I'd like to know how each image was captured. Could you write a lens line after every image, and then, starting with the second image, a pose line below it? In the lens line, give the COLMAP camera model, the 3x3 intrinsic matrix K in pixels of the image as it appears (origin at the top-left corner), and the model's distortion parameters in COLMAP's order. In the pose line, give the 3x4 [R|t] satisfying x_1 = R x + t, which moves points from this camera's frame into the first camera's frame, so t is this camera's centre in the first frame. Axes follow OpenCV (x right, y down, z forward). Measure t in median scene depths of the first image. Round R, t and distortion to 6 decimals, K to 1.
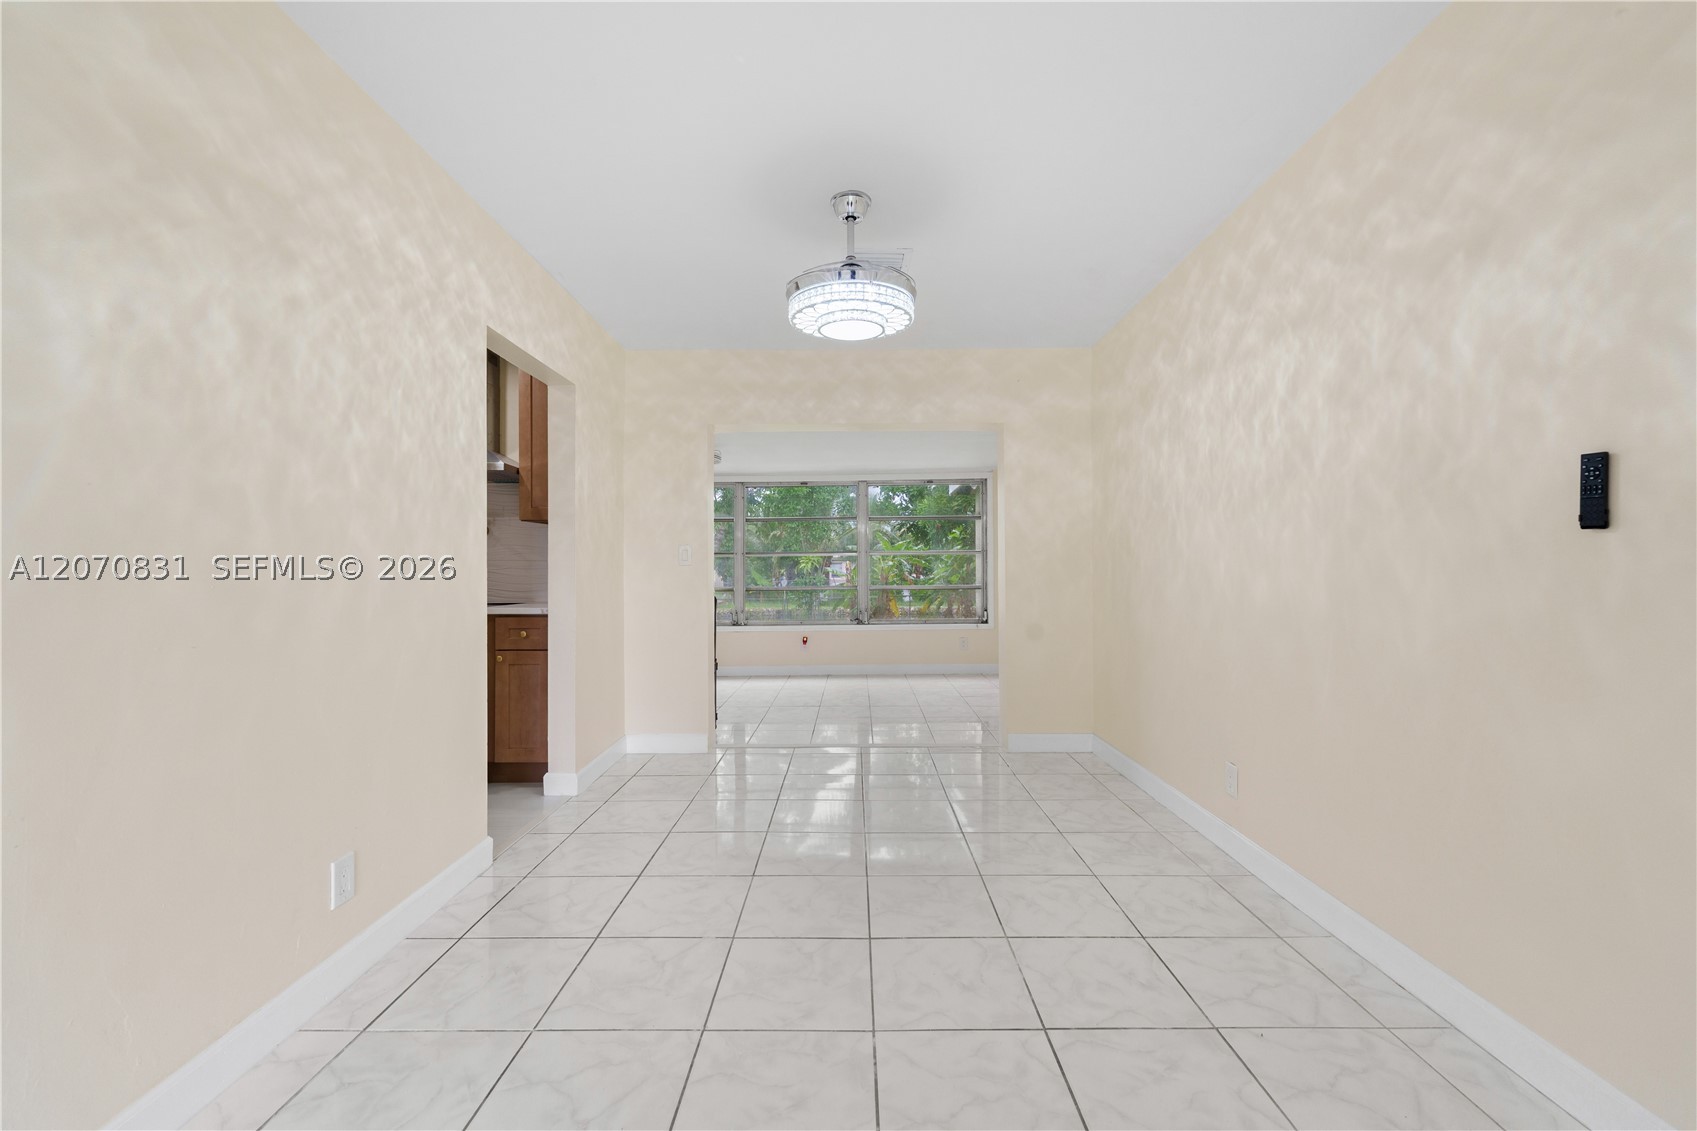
lens RADIAL K [[687.6, 0, 856.2], [0, 687.6, 568.1], [0, 0, 1]] dist [-0.001392, -0.000147]
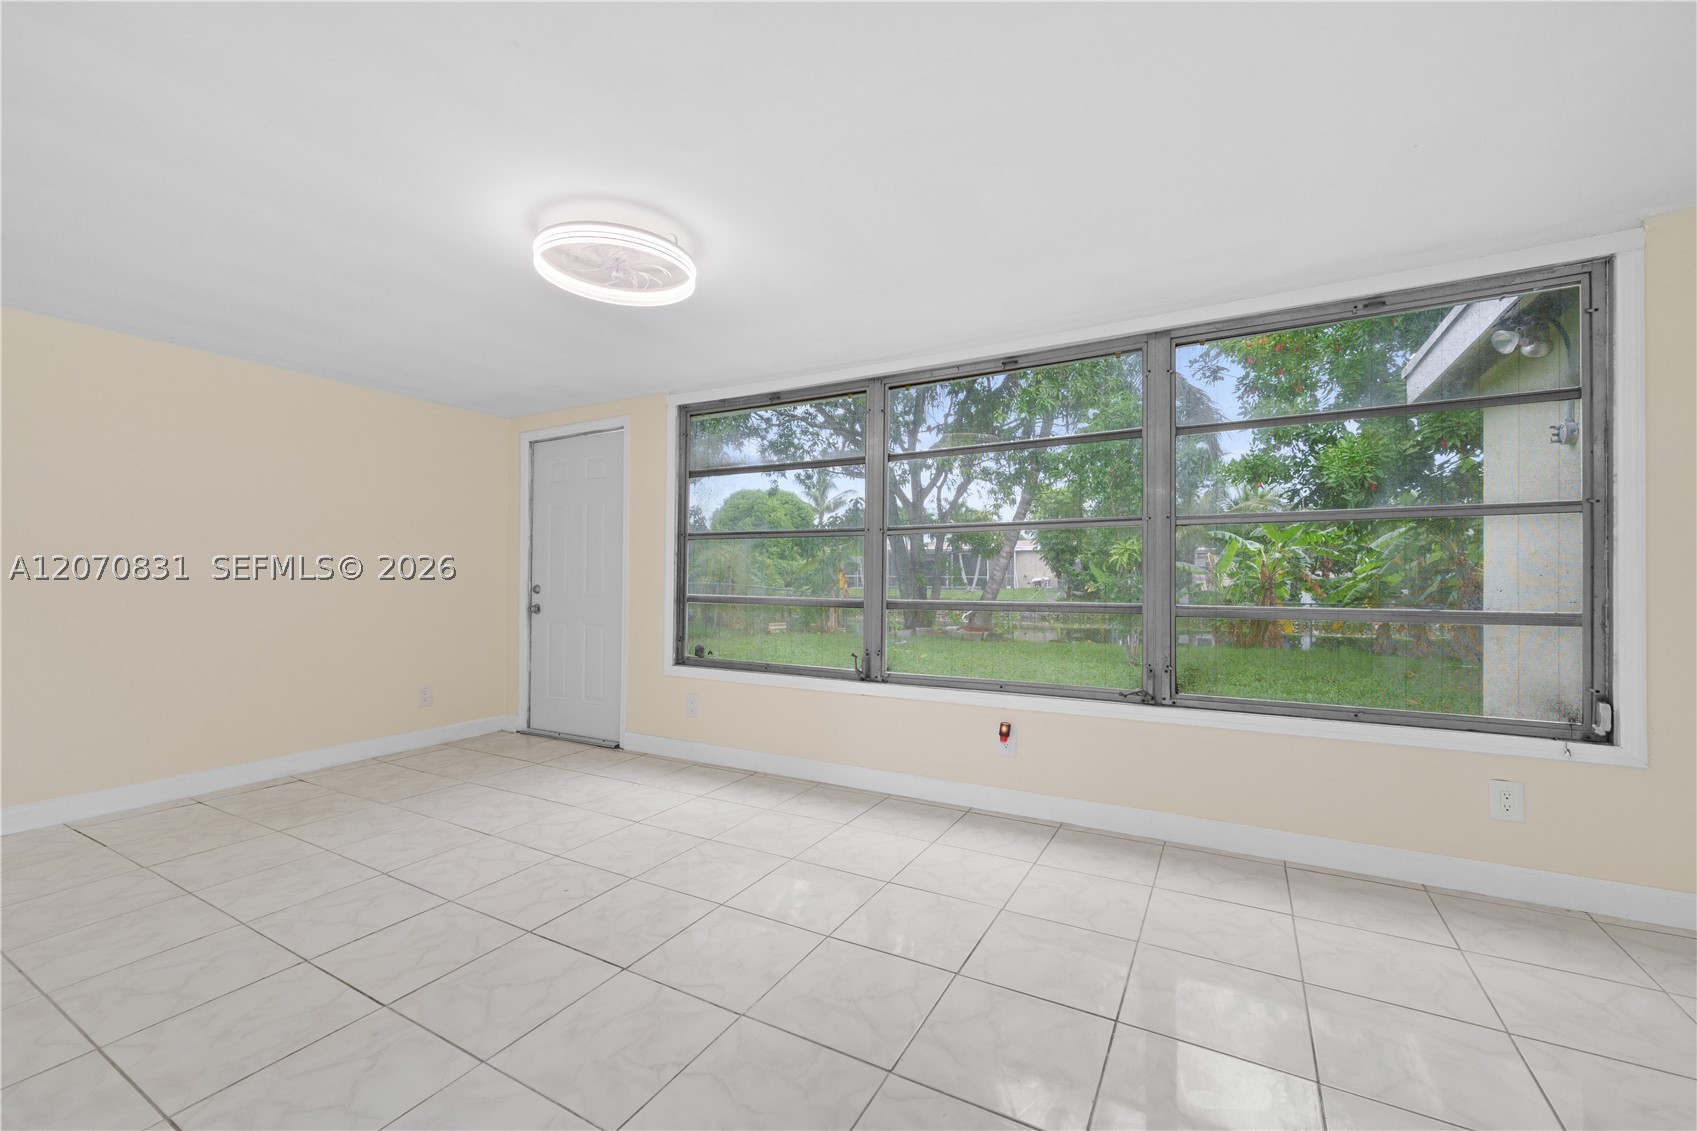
lens RADIAL K [[687.6, 0, 856.2], [0, 687.6, 568.1], [0, 0, 1]] dist [-0.001392, -0.000147]
pose [[0.873502, 0.003108, -0.486811, 0.147542], [0.000122, 0.999978, 0.006603, 0.007256], [0.486821, -0.005827, 0.873482, 1.726861]]
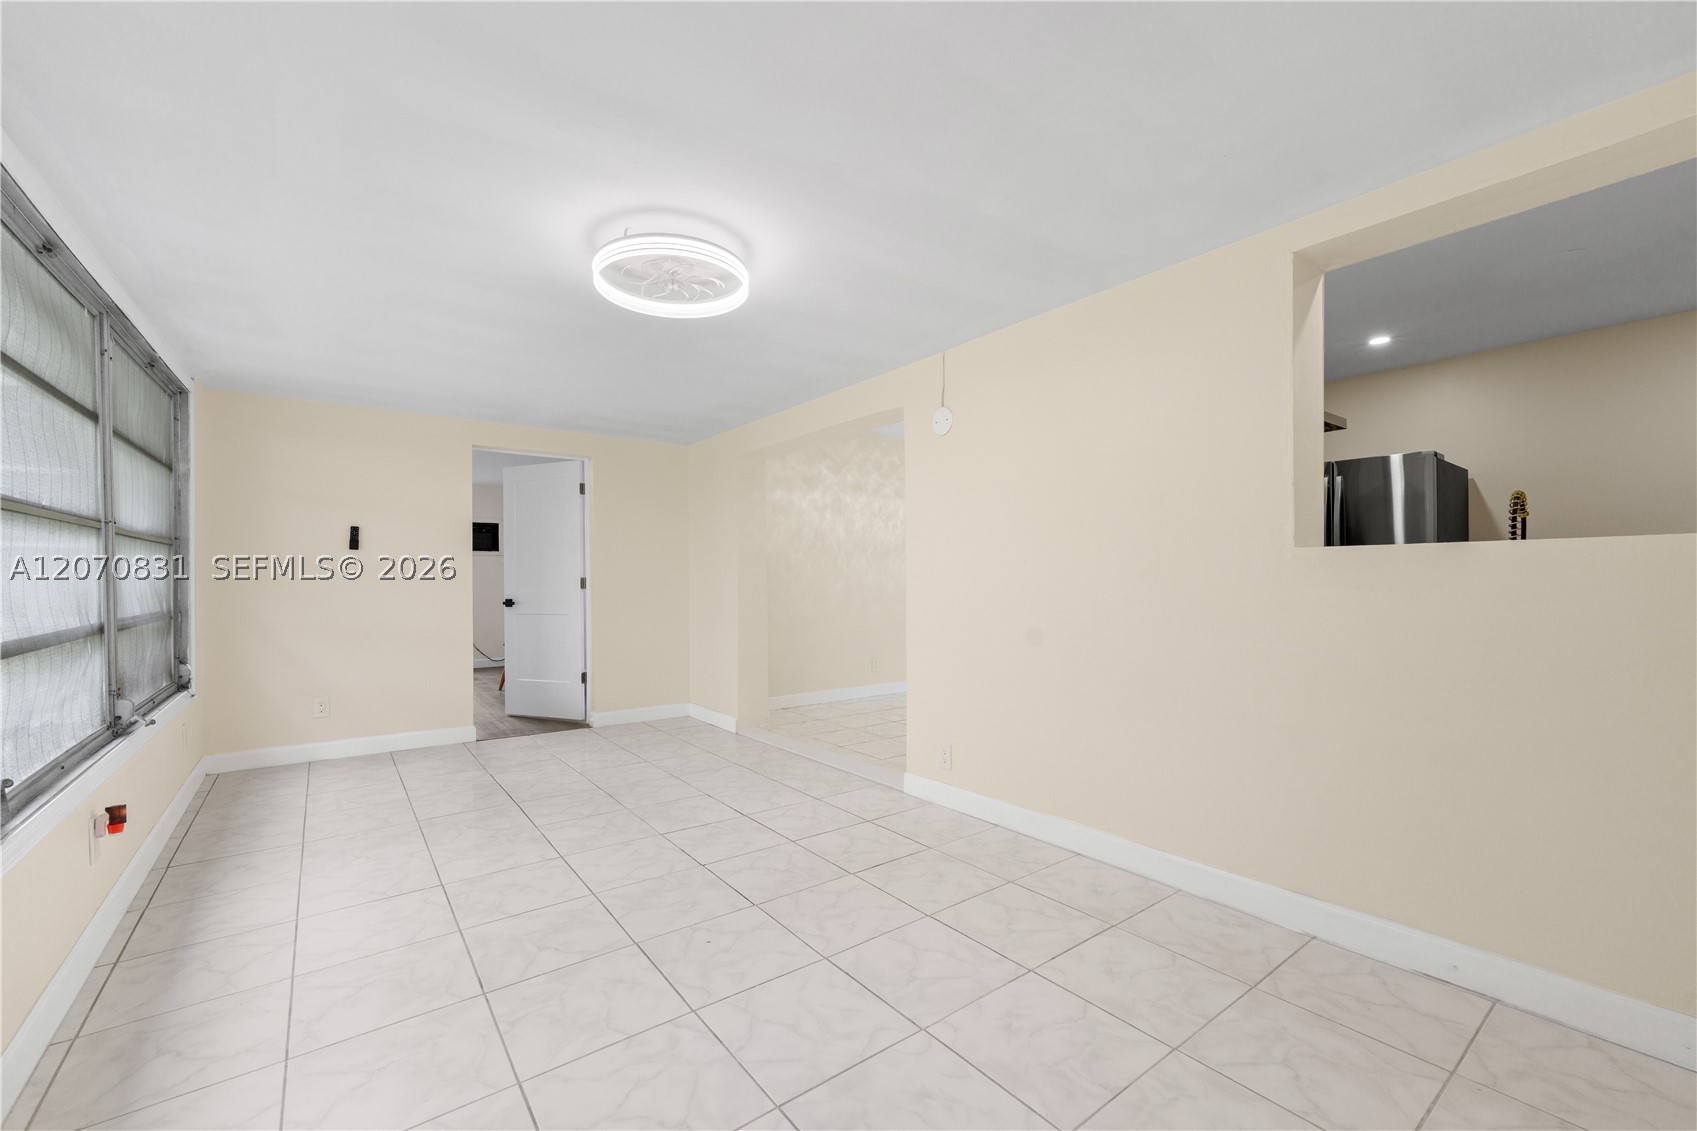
lens RADIAL K [[692.0, 0, 852.9], [0, 692.0, 571.1], [0, 0, 1]] dist [0.001314, -0.000351]
pose [[-0.607482, 0.019409, 0.794096, -1.450637], [0.003150, 0.999752, -0.022025, 0.028369], [-0.794327, -0.010878, -0.607393, 2.738545]]
